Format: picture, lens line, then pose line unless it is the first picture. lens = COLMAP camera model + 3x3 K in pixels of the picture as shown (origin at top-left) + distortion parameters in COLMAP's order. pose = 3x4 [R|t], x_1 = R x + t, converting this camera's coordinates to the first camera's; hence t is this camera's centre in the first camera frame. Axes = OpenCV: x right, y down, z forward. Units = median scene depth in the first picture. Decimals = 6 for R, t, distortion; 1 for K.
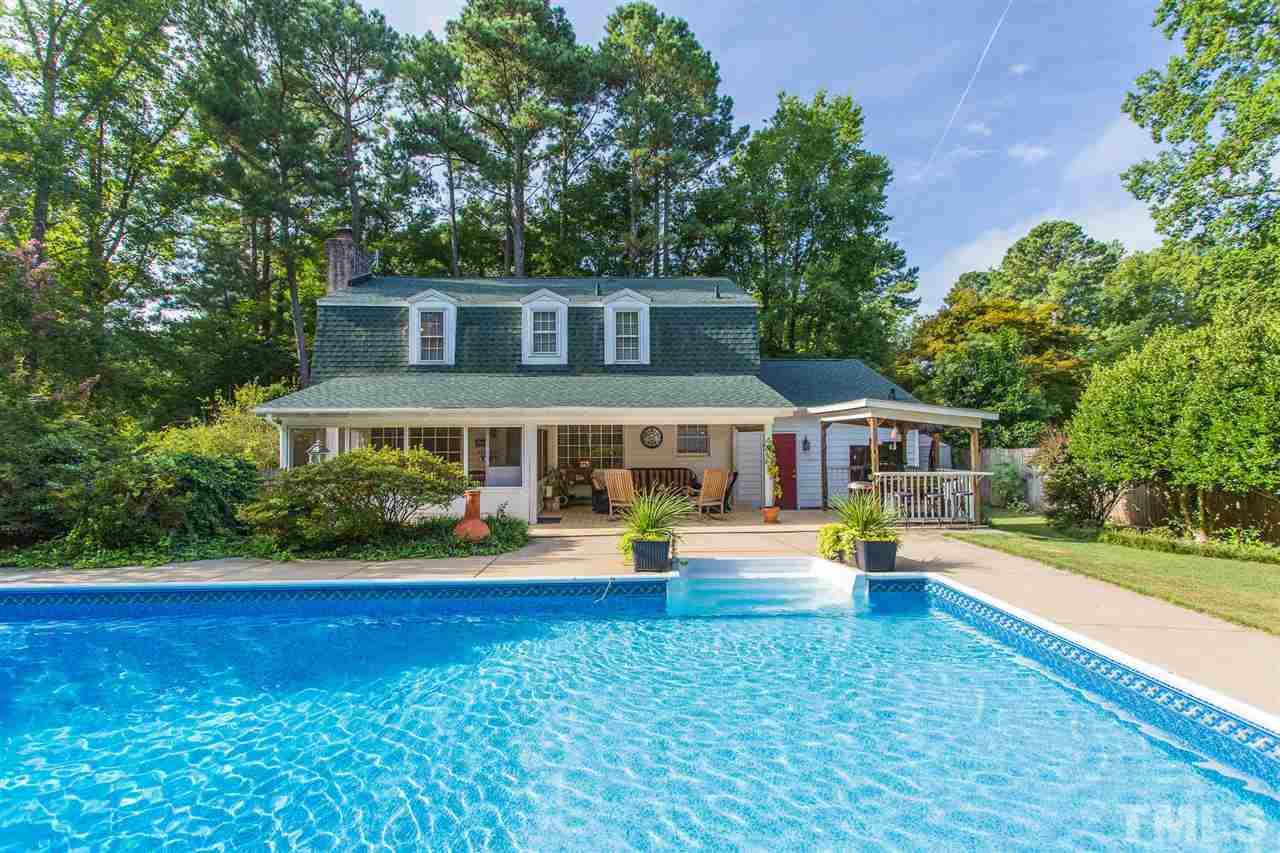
lens RADIAL K [[610.4, 0, 640.2], [0, 610.4, 417.5], [0, 0, 1]] dist [0.001904, 0.001179]
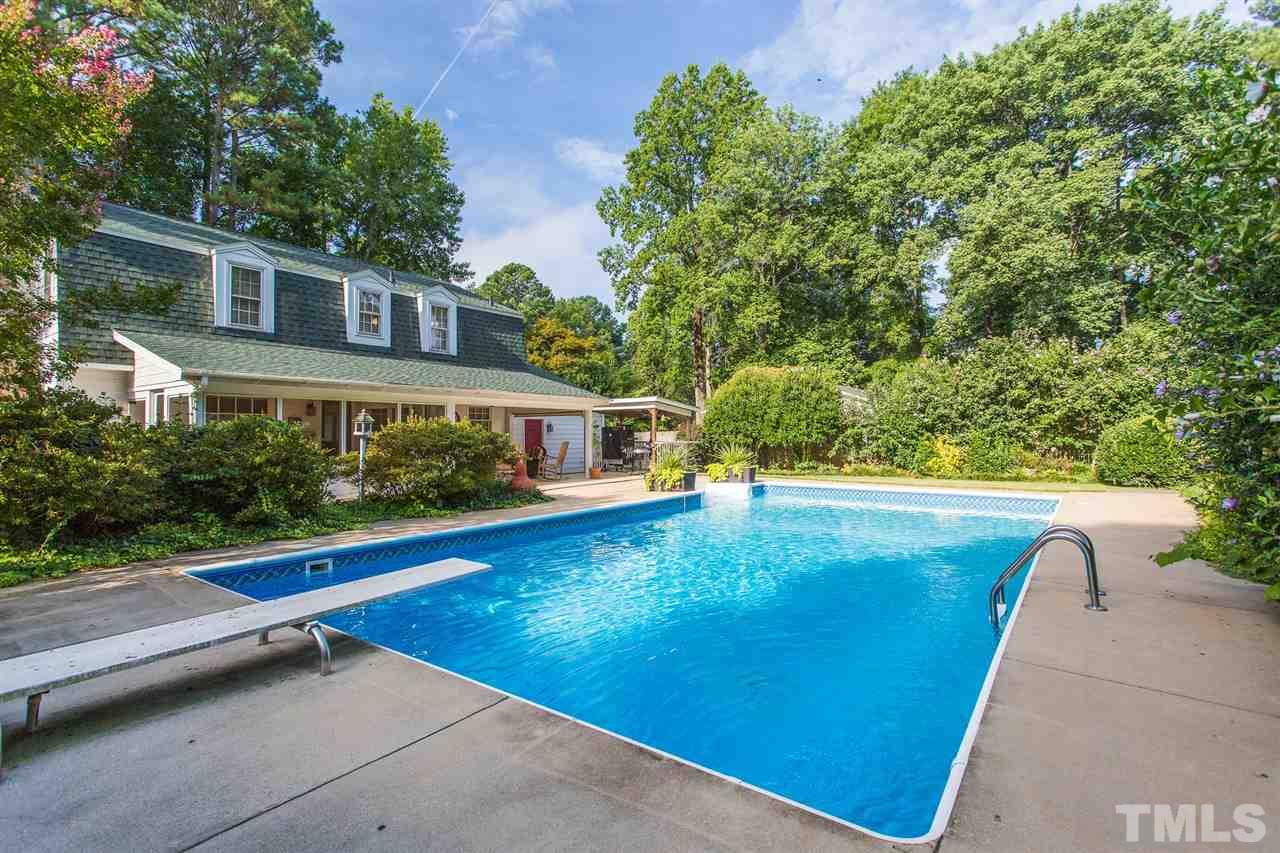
lens RADIAL K [[595.0, 0, 646.2], [0, 595.0, 424.2], [0, 0, 1]] dist [0.000767, 0.000243]
pose [[0.618578, 0.016446, 0.785551, -0.638758], [-0.029490, 0.999562, 0.002295, 0.028258], [-0.785170, -0.024585, 0.618792, 0.024523]]
